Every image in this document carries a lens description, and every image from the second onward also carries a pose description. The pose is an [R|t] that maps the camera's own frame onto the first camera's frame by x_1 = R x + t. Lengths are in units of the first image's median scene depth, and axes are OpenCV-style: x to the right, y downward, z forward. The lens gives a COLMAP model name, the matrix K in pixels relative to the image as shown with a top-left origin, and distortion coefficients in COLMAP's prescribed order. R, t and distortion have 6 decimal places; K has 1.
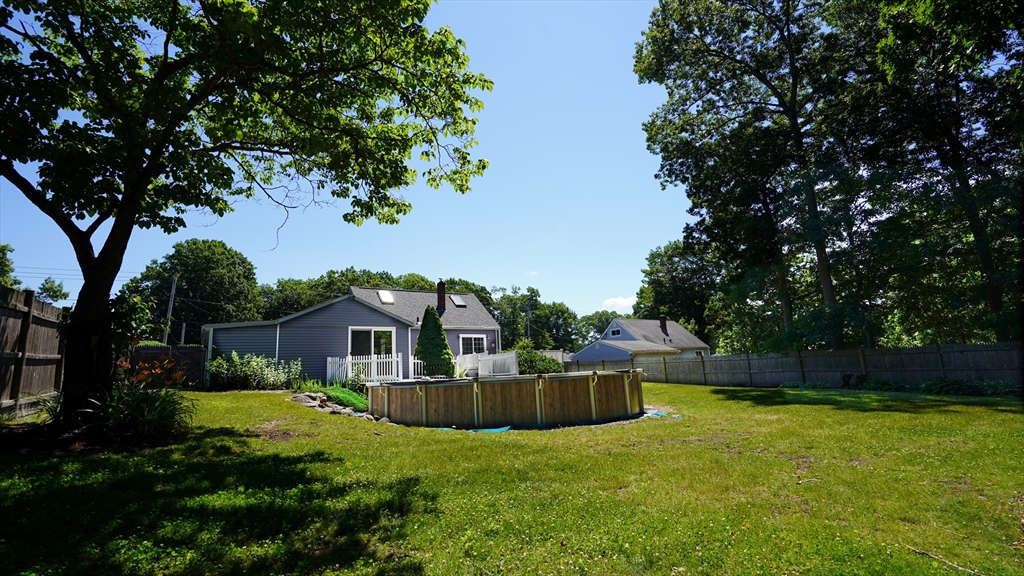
lens RADIAL K [[471.2, 0, 514.9], [0, 471.2, 292.1], [0, 0, 1]] dist [-0.003937, 0.001151]
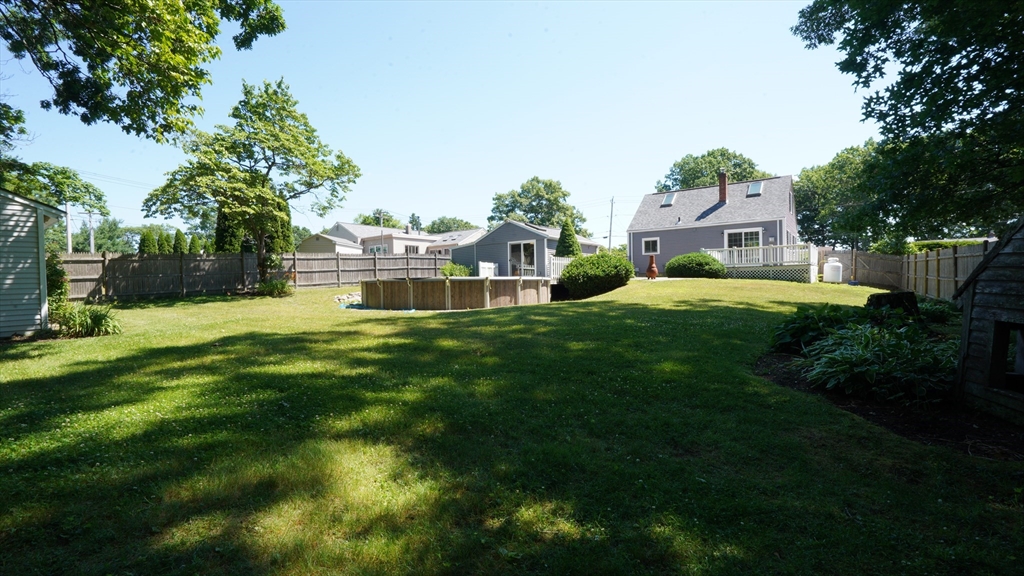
lens RADIAL K [[471.2, 0, 505.4], [0, 471.2, 291.7], [0, 0, 1]] dist [-0.003937, 0.001151]
pose [[0.332076, 0.049308, -0.941963, 0.427156], [0.165095, 0.980179, 0.109510, 0.025669], [0.928692, -0.191879, 0.317354, 0.206781]]
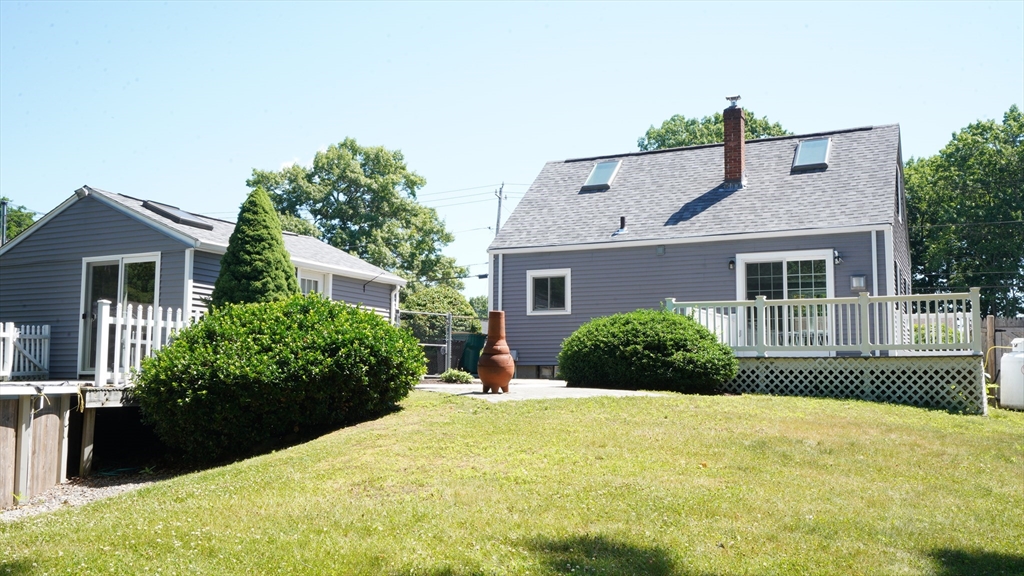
lens RADIAL K [[930.6, 0, 507.9], [0, 930.6, 288.2], [0, 0, 1]] dist [-0.021003, -0.006413]
pose [[0.493657, -0.038755, -0.868793, 0.261664], [0.123841, 0.991958, 0.026119, 0.053603], [0.860794, -0.120486, 0.494487, 0.375646]]
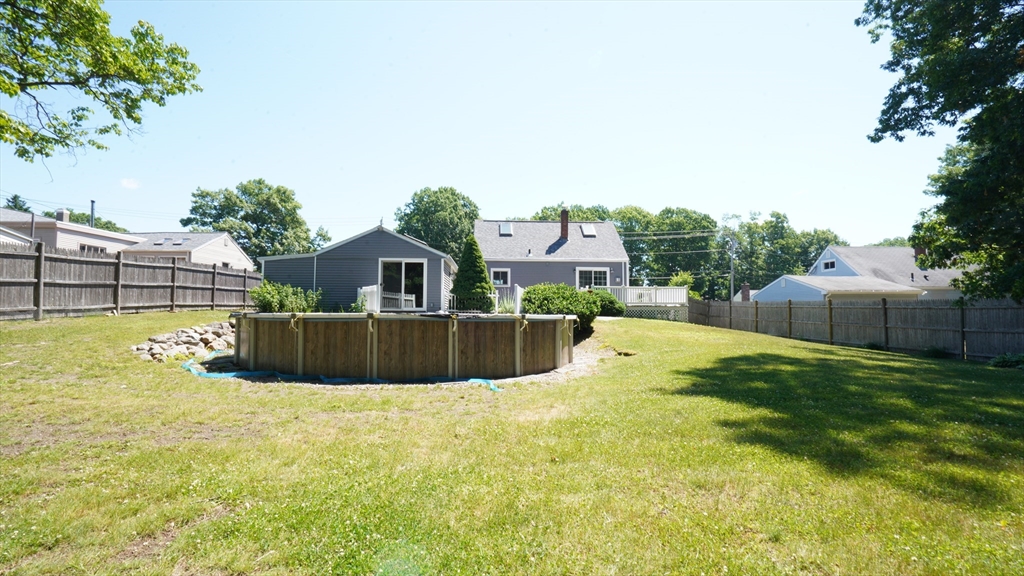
lens RADIAL K [[471.2, 0, 509.7], [0, 471.2, 290.7], [0, 0, 1]] dist [-0.003937, 0.001151]
pose [[0.855785, 0.024361, -0.516758, 0.168746], [0.045591, 0.991453, 0.122241, 0.013062], [0.515319, -0.128171, 0.847360, 0.117536]]
